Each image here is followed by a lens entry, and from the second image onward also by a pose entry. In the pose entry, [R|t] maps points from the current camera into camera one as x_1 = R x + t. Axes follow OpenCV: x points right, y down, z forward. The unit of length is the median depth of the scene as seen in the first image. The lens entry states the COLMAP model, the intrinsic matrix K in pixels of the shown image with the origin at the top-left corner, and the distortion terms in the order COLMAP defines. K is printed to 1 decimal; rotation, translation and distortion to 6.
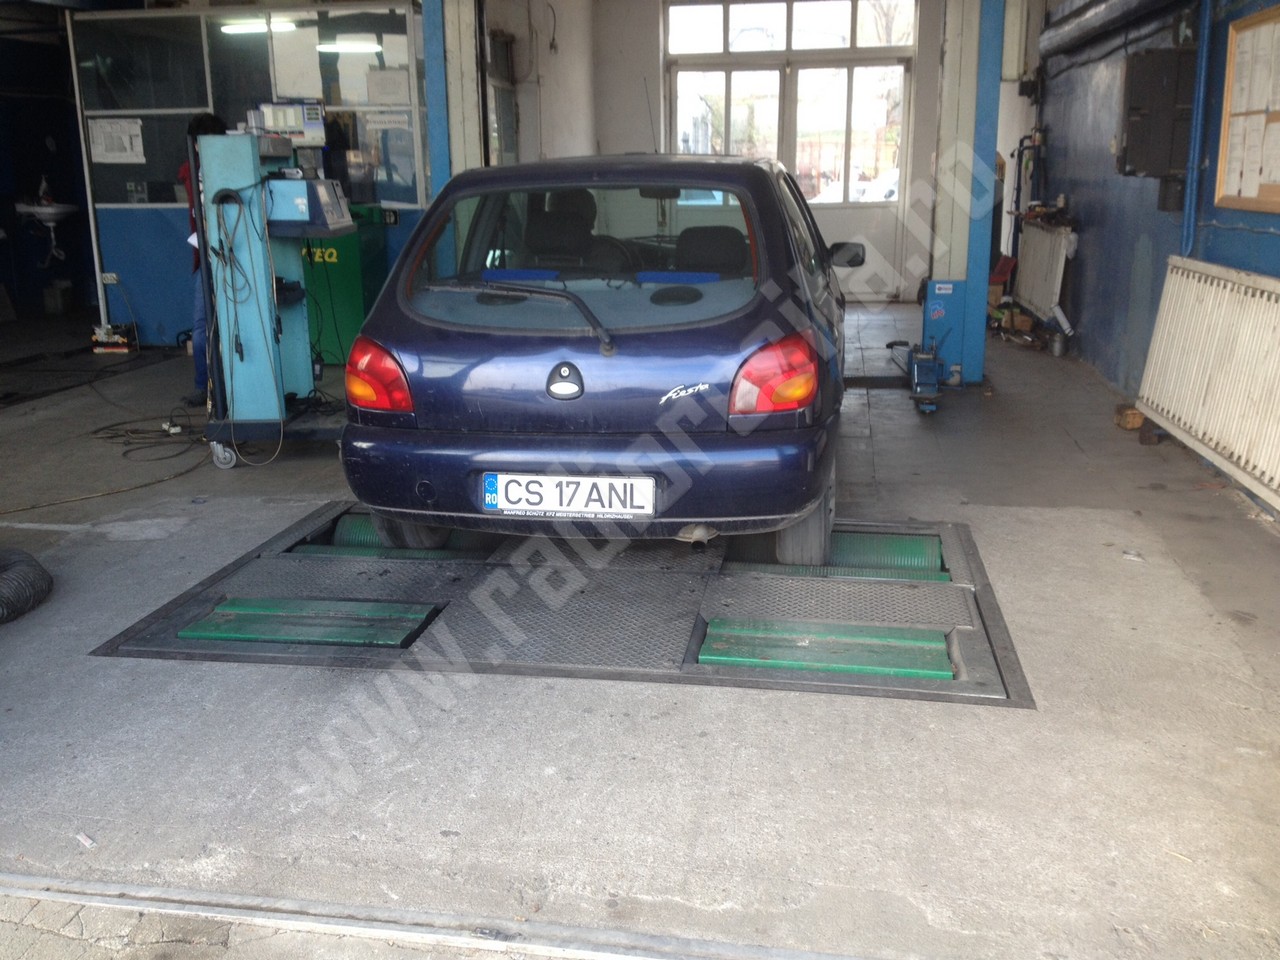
lens RADIAL K [[1157.4, 0, 635.8], [0, 1157.4, 513.7], [0, 0, 1]] dist [0.138755, -0.266092]
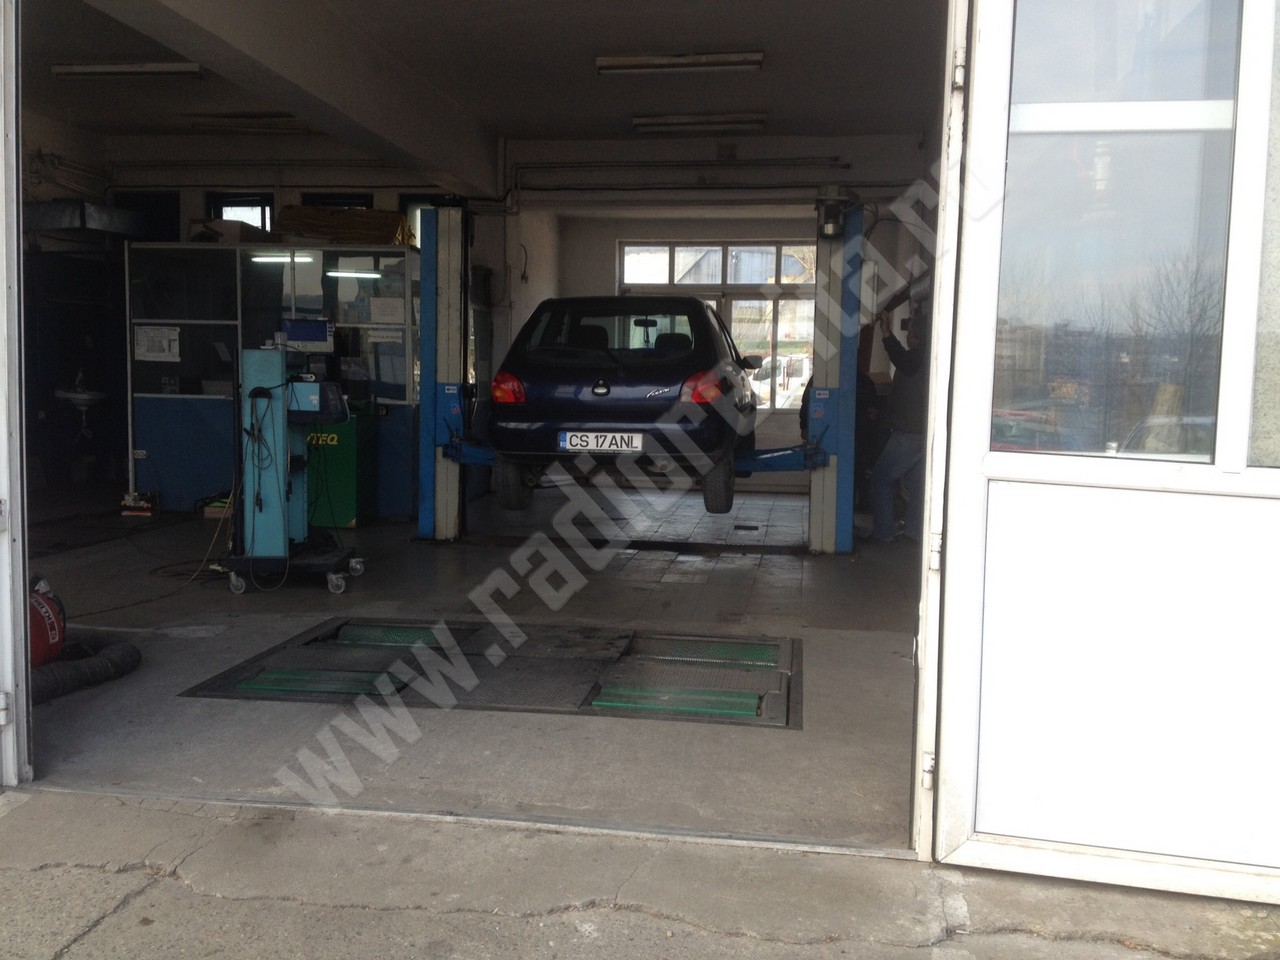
lens RADIAL K [[1171.8, 0, 640.0], [0, 1171.8, 480.0], [0, 0, 1]] dist [0.146666, -0.291423]
pose [[0.999173, 0.026904, 0.030491, 0.058877], [-0.020539, 0.981061, -0.192609, 0.126292], [-0.035095, 0.191824, 0.980802, -0.517208]]
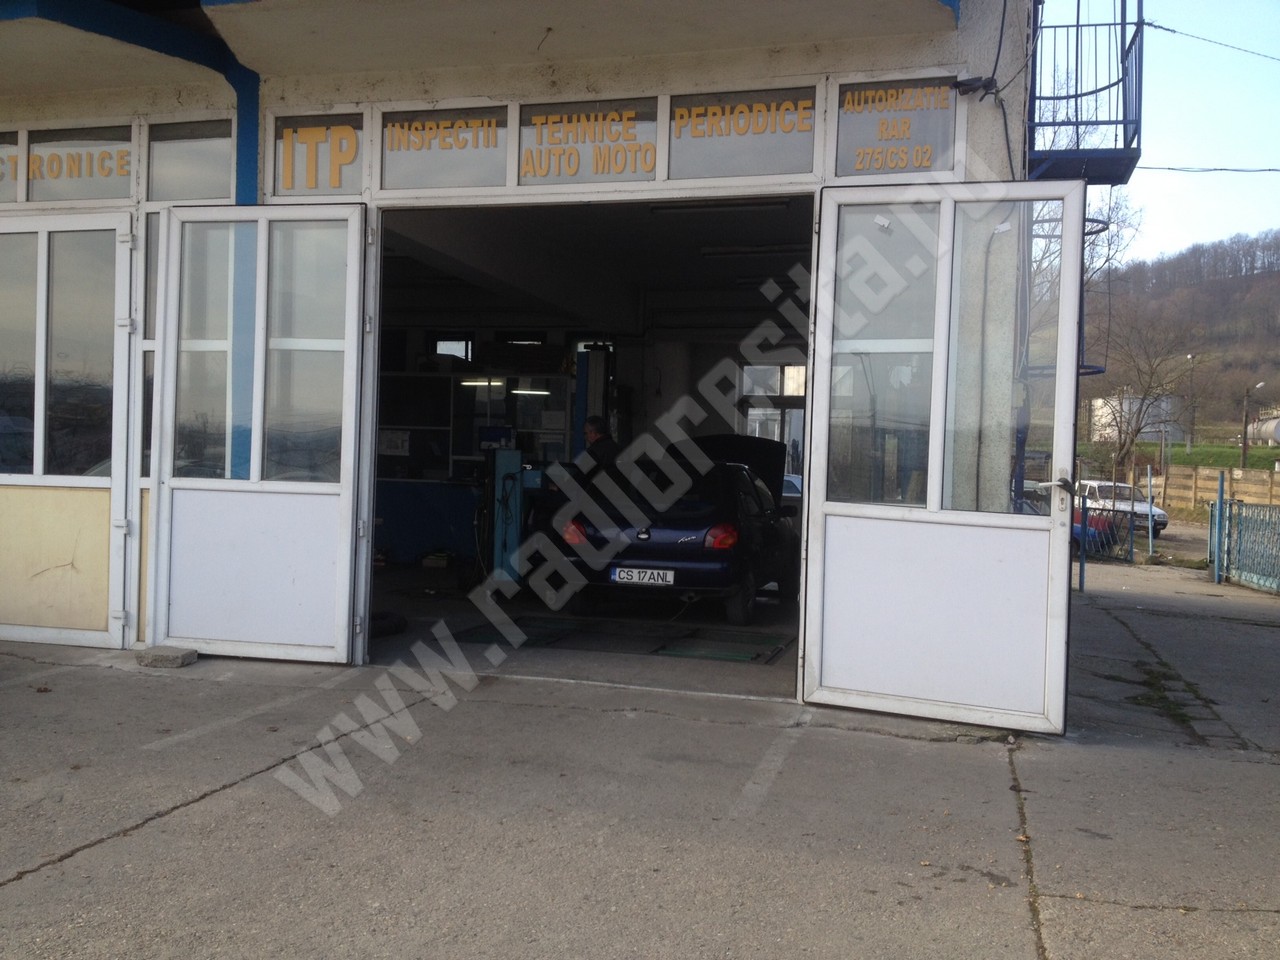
lens RADIAL K [[1157.4, 0, 635.8], [0, 1157.4, 513.7], [0, 0, 1]] dist [0.138755, -0.266092]
pose [[0.992737, 0.046256, -0.111053, 0.266795], [-0.071740, 0.968650, -0.237847, 0.426839], [0.096570, 0.244086, 0.964933, -1.526217]]
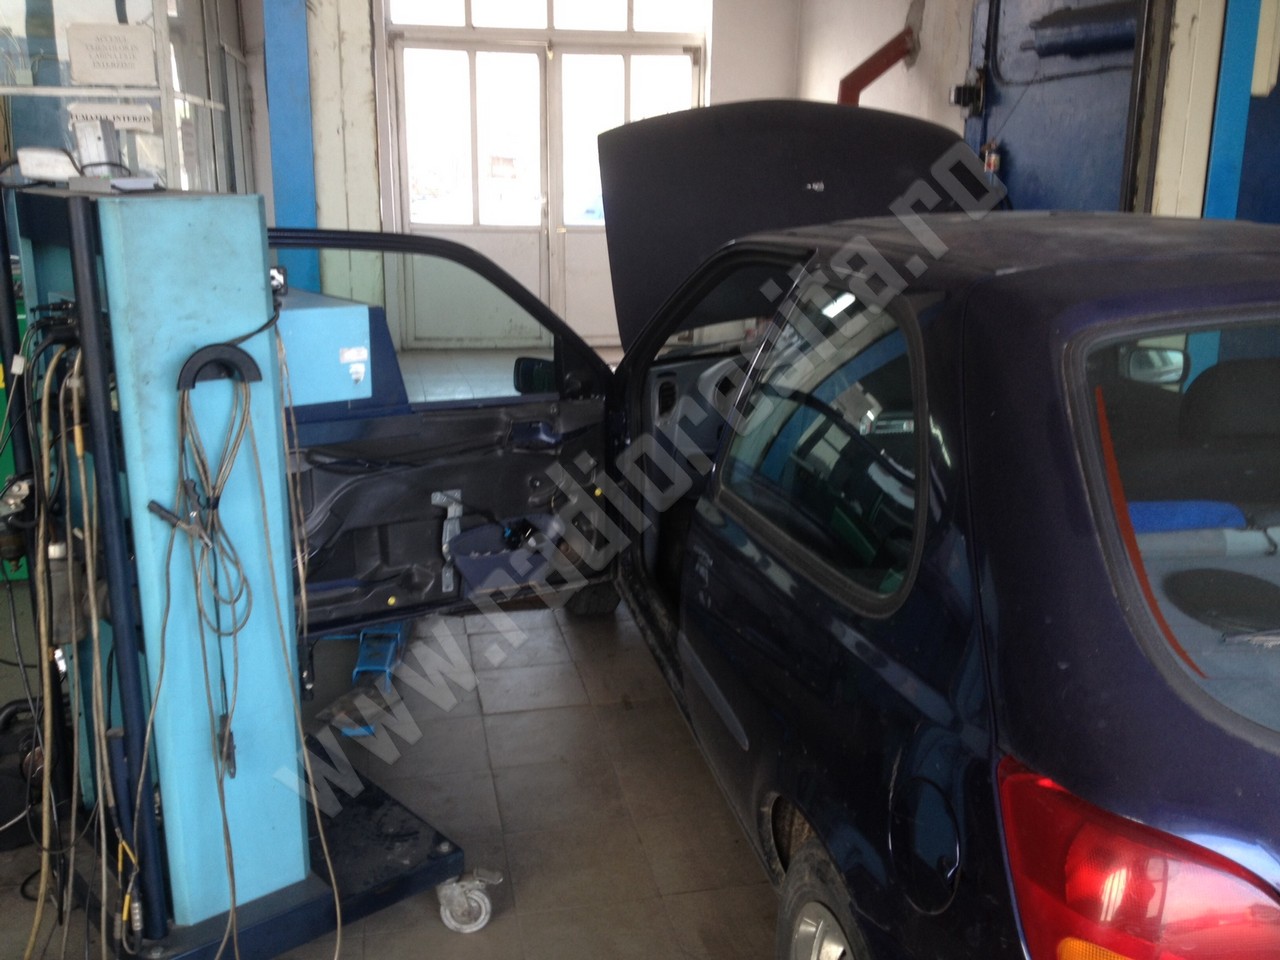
lens RADIAL K [[1171.8, 0, 640.0], [0, 1171.8, 480.0], [0, 0, 1]] dist [0.146666, -0.291423]
pose [[0.909745, -0.092439, 0.404747, -0.661565], [0.098668, 0.995105, 0.005495, -0.392295], [-0.403274, 0.034936, 0.914412, 1.096100]]
